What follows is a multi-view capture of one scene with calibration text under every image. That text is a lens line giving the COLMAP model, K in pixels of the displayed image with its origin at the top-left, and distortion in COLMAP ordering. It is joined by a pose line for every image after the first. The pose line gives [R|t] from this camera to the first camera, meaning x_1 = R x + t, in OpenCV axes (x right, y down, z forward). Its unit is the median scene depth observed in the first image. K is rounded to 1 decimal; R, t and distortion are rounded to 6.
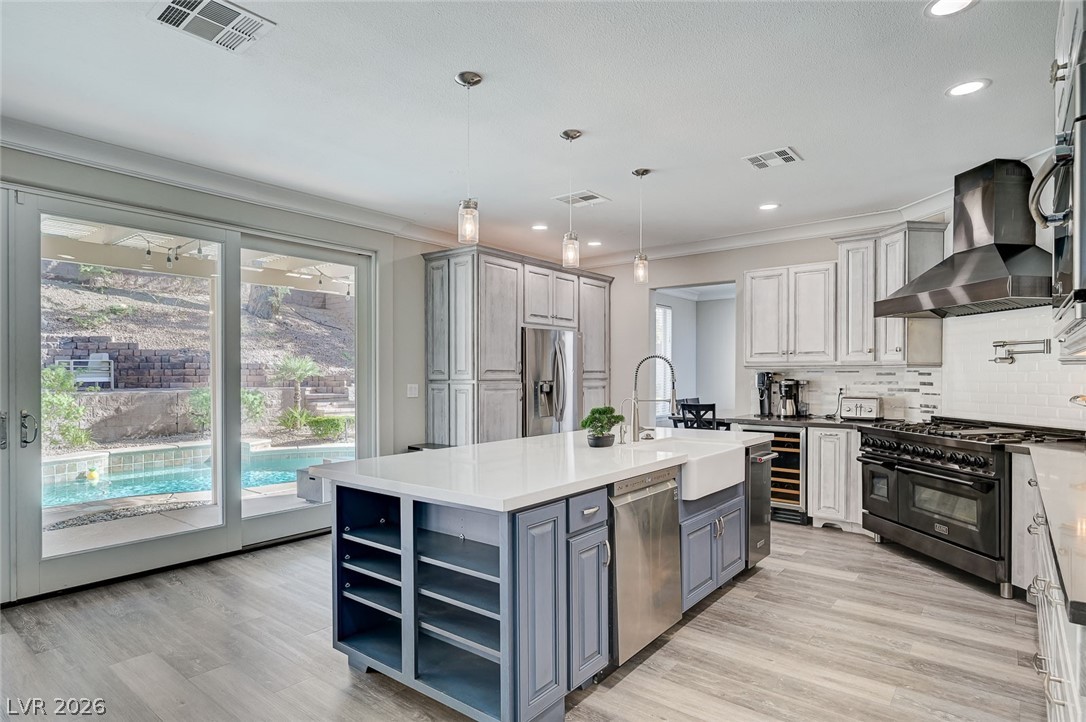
lens RADIAL K [[582.4, 0, 563.4], [0, 582.4, 378.4], [0, 0, 1]] dist [-0.007865, -0.002446]
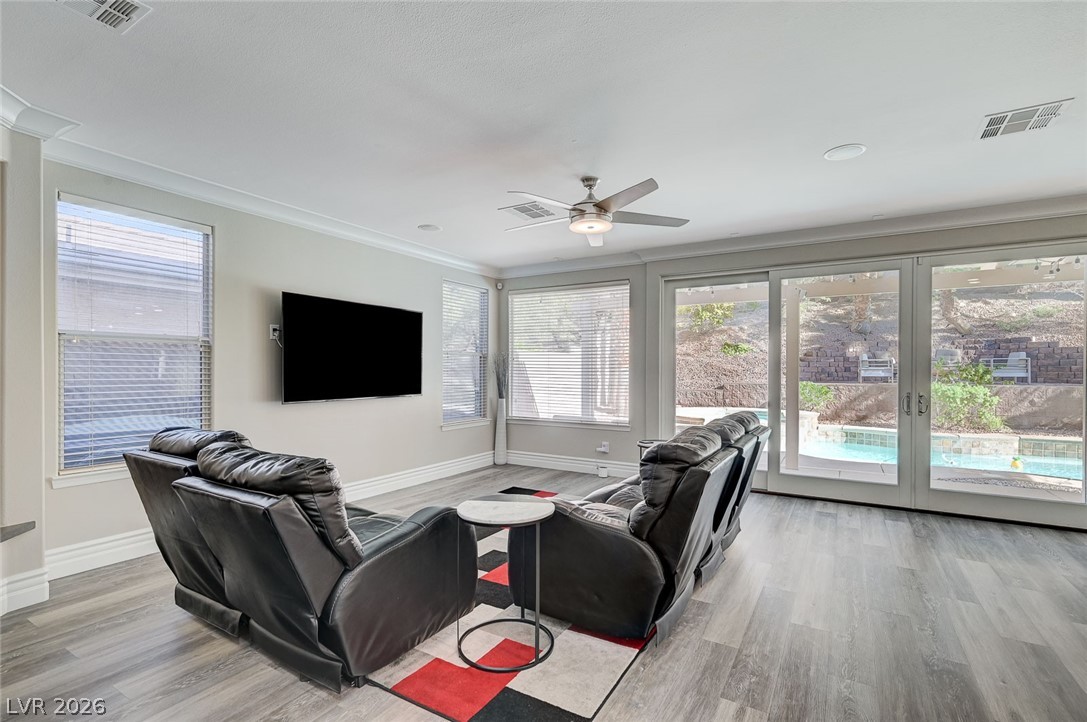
lens RADIAL K [[504.0, 0, 548.6], [0, 504.0, 369.2], [0, 0, 1]] dist [0.006194, 0.000993]
pose [[0.119599, 0.002003, -0.992820, 0.191325], [-0.010859, 0.999941, 0.000709, 0.000224], [0.992763, 0.010696, 0.119613, -0.112234]]
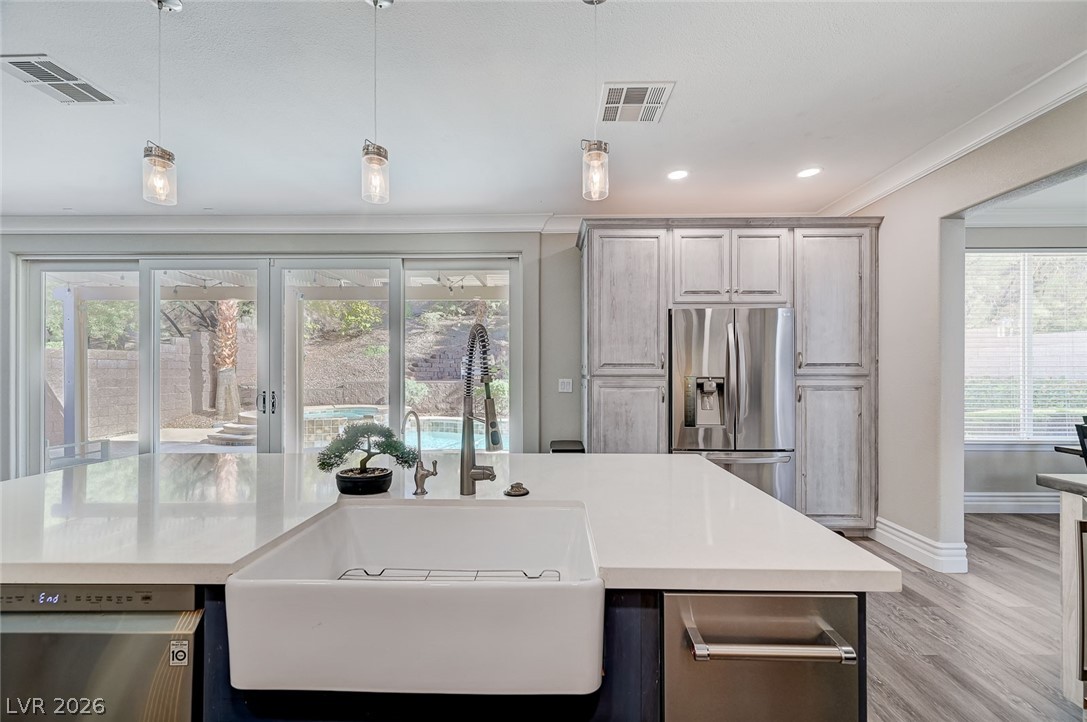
lens RADIAL K [[434.4, 0, 549.7], [0, 434.4, 368.7], [0, 0, 1]] dist [0.000734, 0.000549]
pose [[0.602670, -0.001087, -0.797989, 0.300011], [-0.004664, 0.999977, -0.004885, -0.003507], [0.797977, 0.006665, 0.602652, 0.510023]]
